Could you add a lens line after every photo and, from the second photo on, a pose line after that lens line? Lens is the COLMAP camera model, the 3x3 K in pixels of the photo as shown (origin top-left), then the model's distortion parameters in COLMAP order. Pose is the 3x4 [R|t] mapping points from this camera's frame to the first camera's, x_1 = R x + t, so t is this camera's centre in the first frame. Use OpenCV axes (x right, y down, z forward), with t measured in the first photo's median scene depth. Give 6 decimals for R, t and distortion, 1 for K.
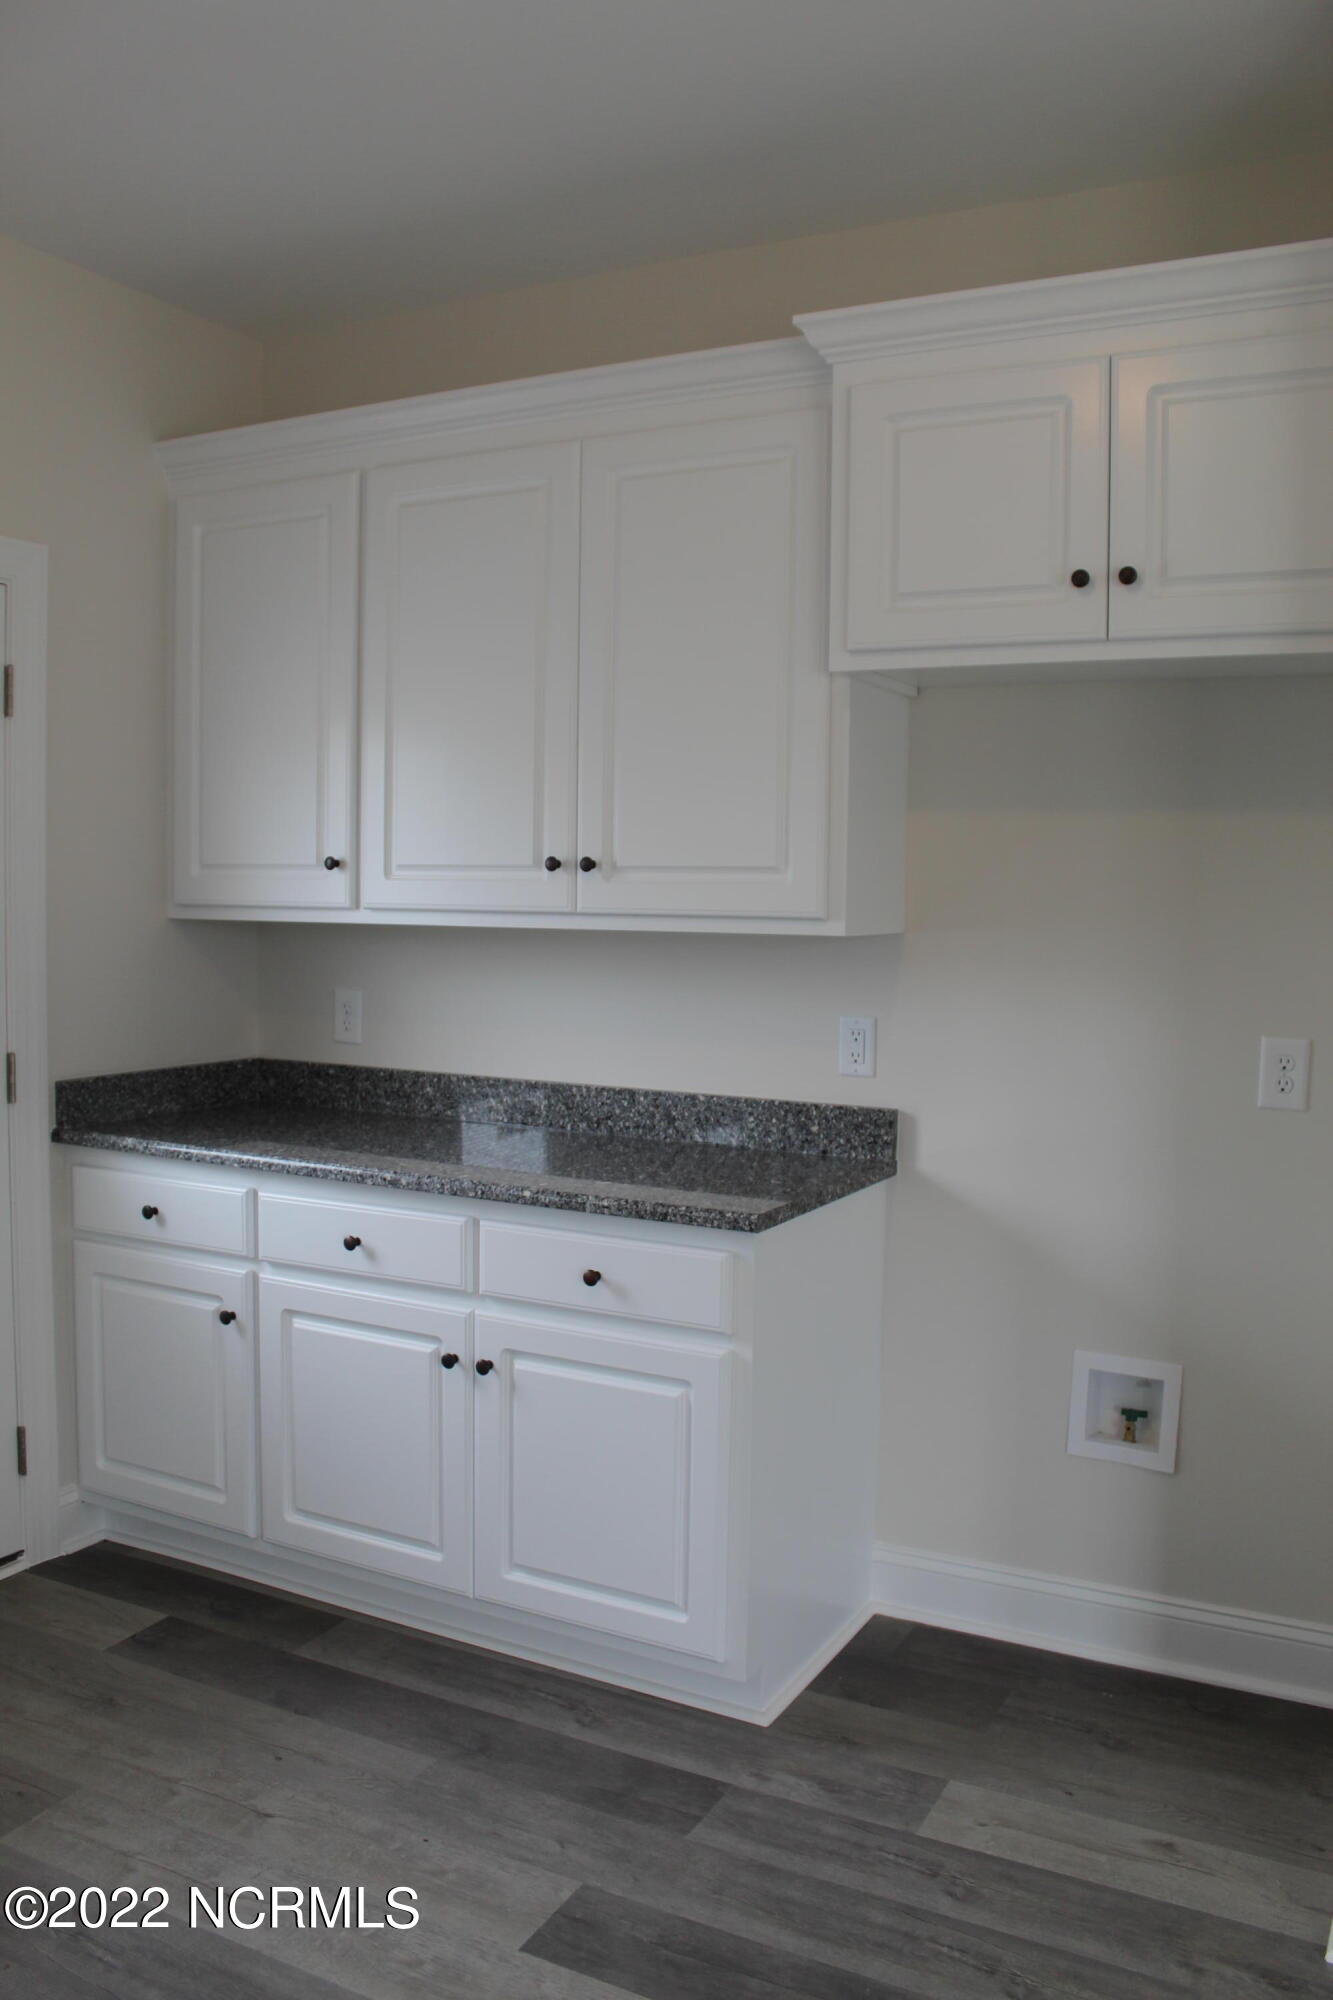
lens RADIAL K [[1681.0, 0, 660.4], [0, 1681.0, 974.1], [0, 0, 1]] dist [-0.174090, 0.159121]
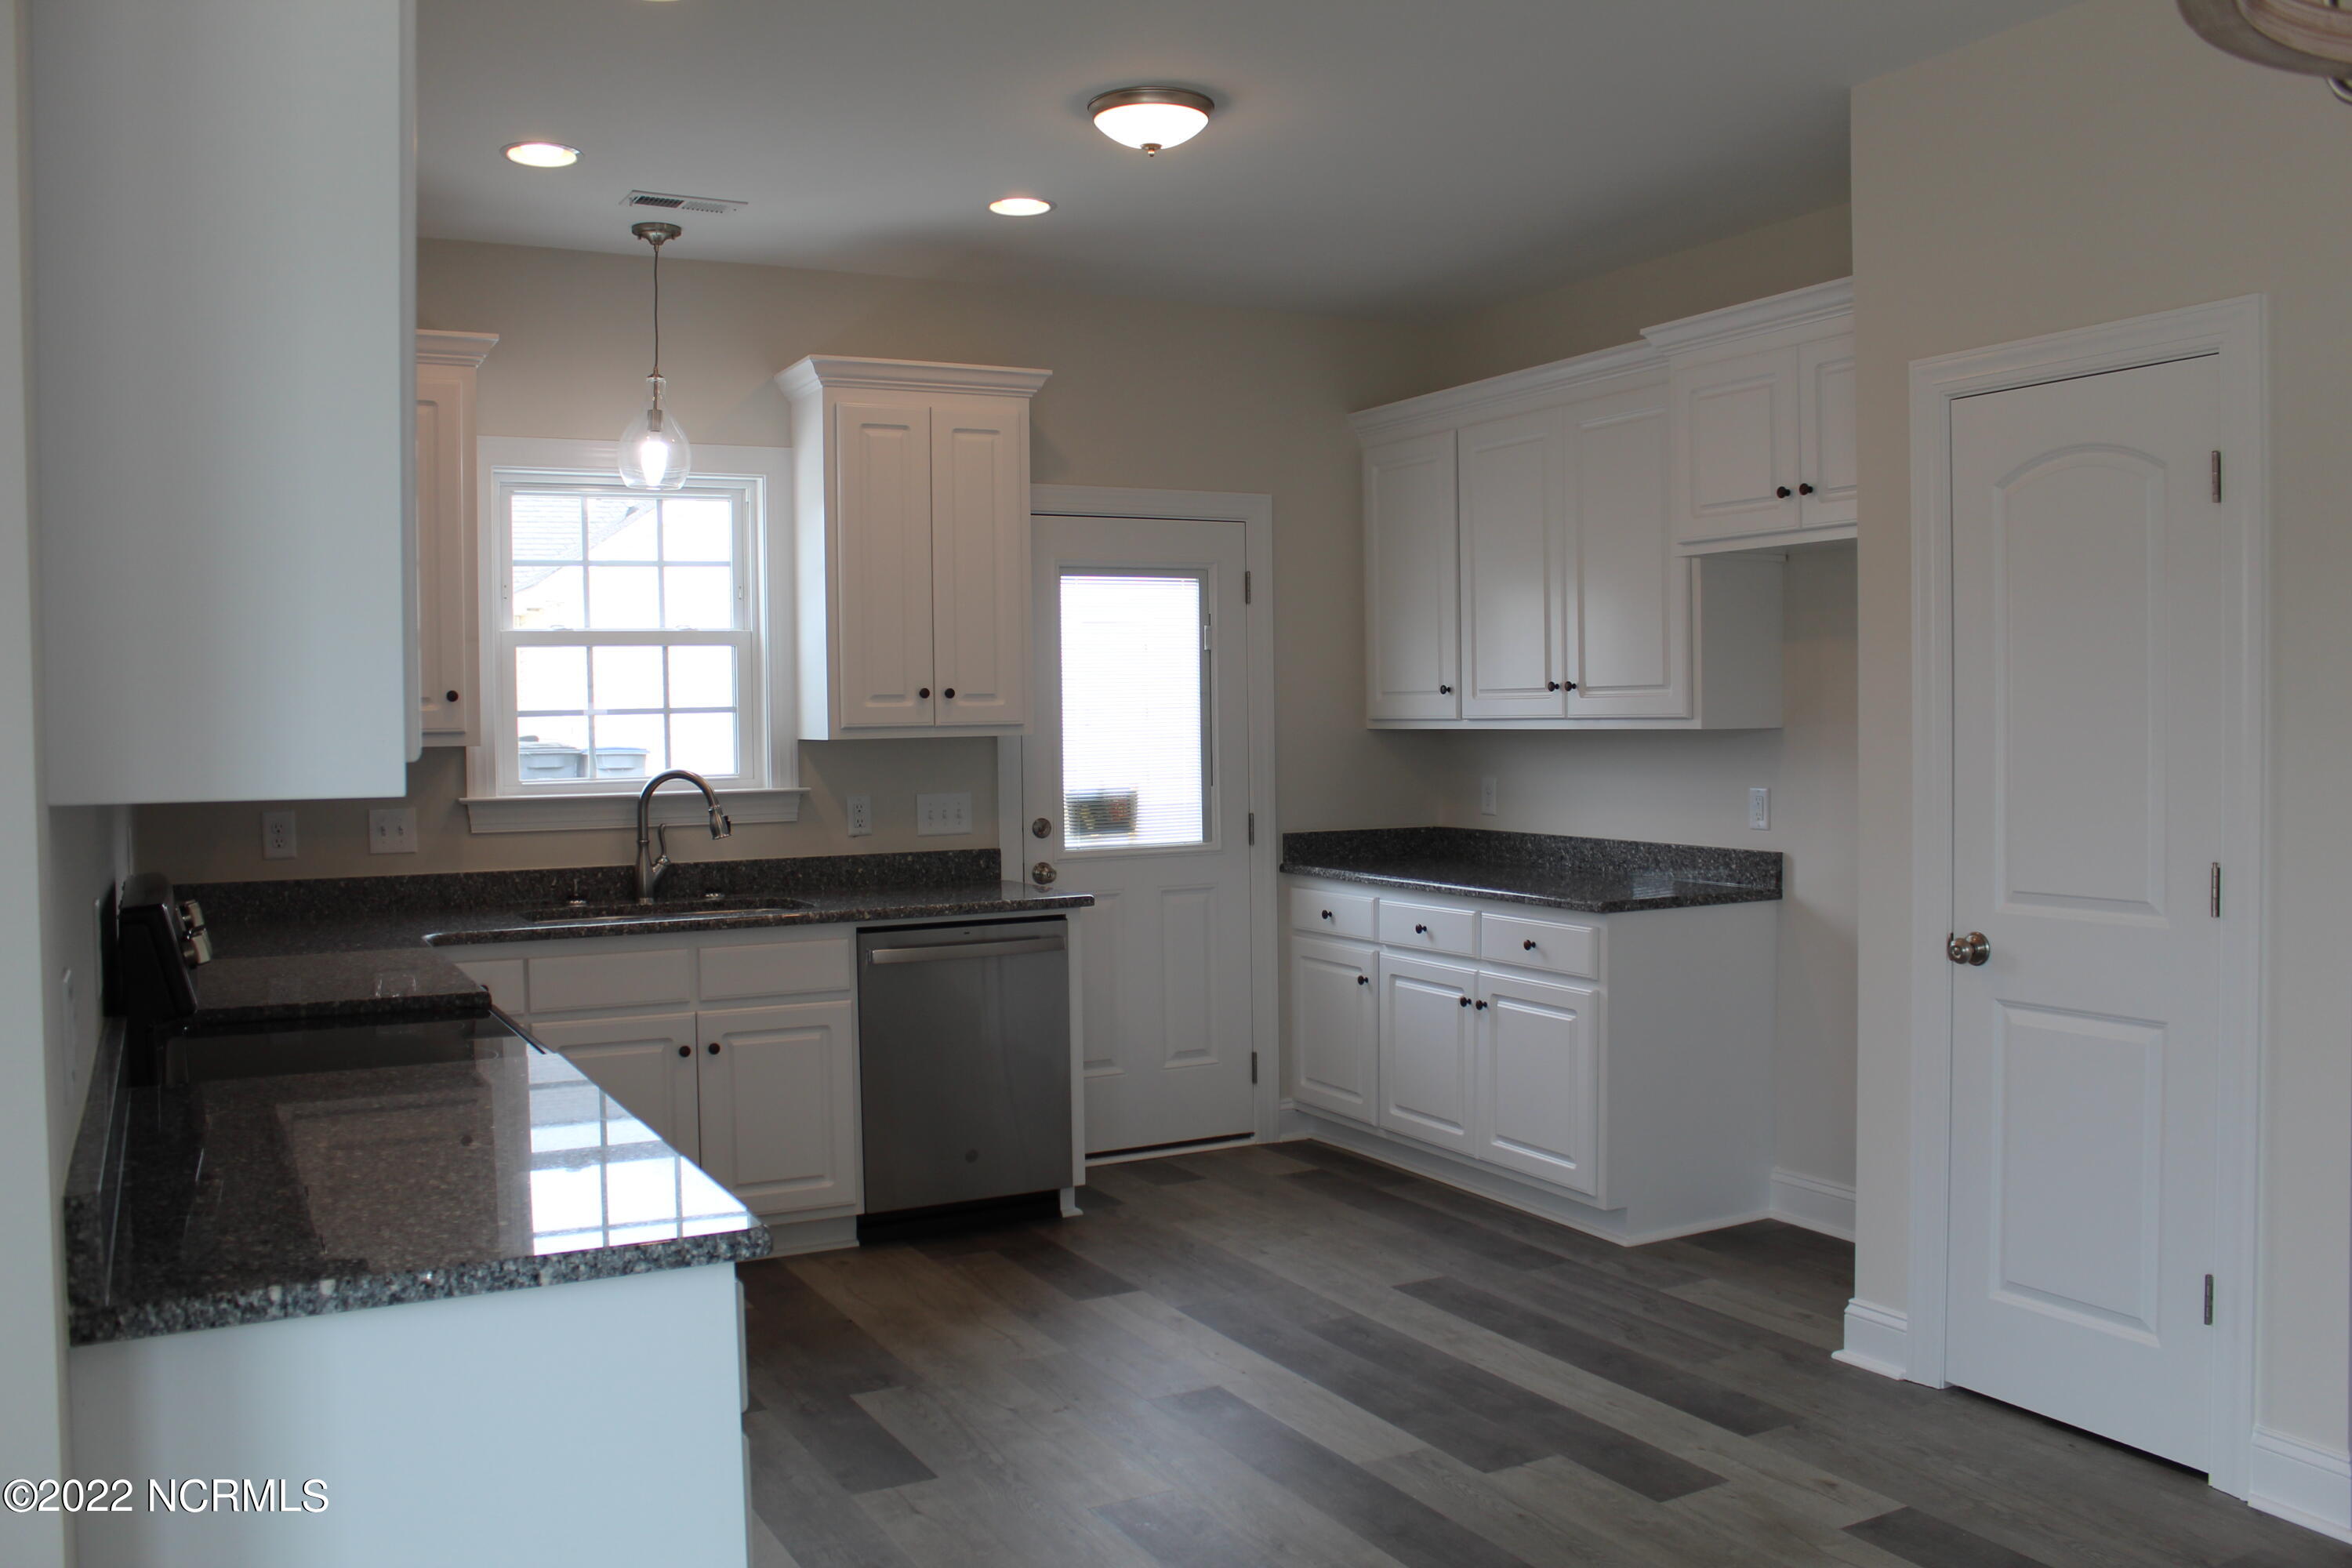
lens RADIAL K [[1976.9, 0, 1176.0], [0, 1976.9, 784.0], [0, 0, 1]] dist [-0.174090, 0.159121]
pose [[0.827379, -0.004761, -0.561625, 0.648639], [-0.005351, 0.999852, -0.016358, 0.053110], [0.561619, 0.016539, 0.827231, -0.657092]]
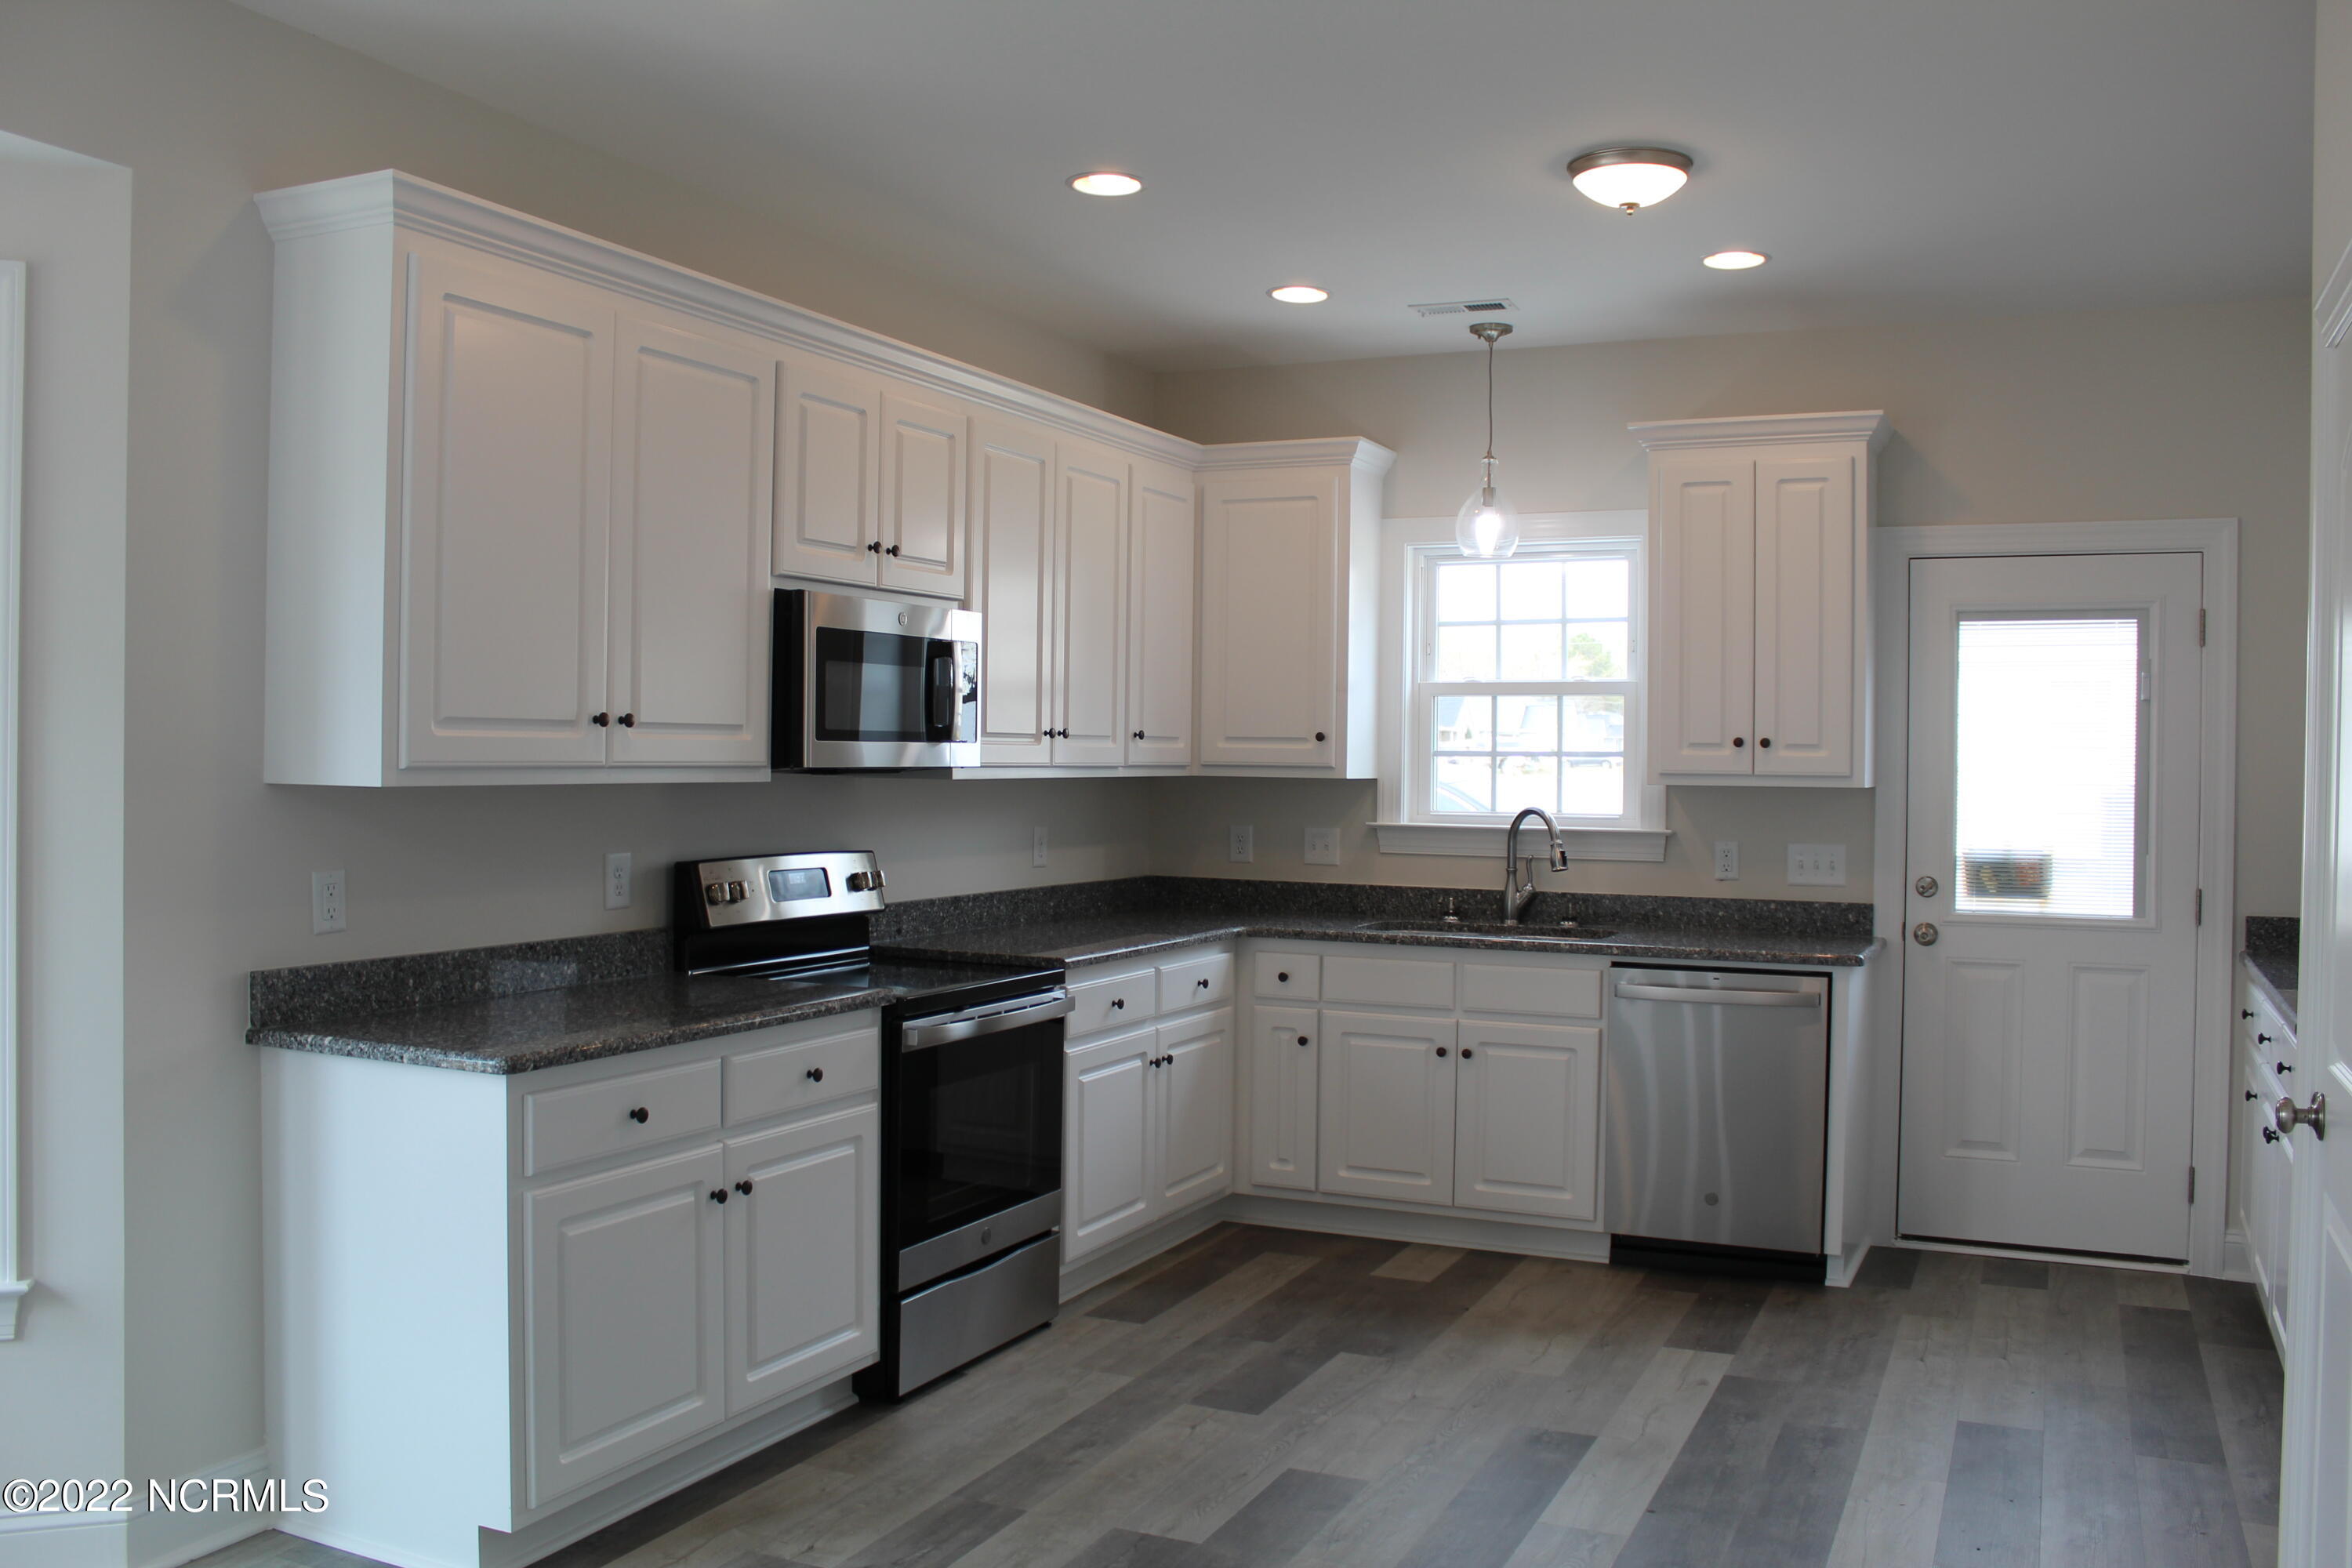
lens RADIAL K [[1976.9, 0, 1176.0], [0, 1976.9, 784.0], [0, 0, 1]] dist [-0.174090, 0.159121]
pose [[0.041397, -0.000661, -0.999143, 1.211806], [-0.065551, 0.997844, -0.003376, 0.022547], [0.996990, 0.065634, 0.041264, 0.073536]]
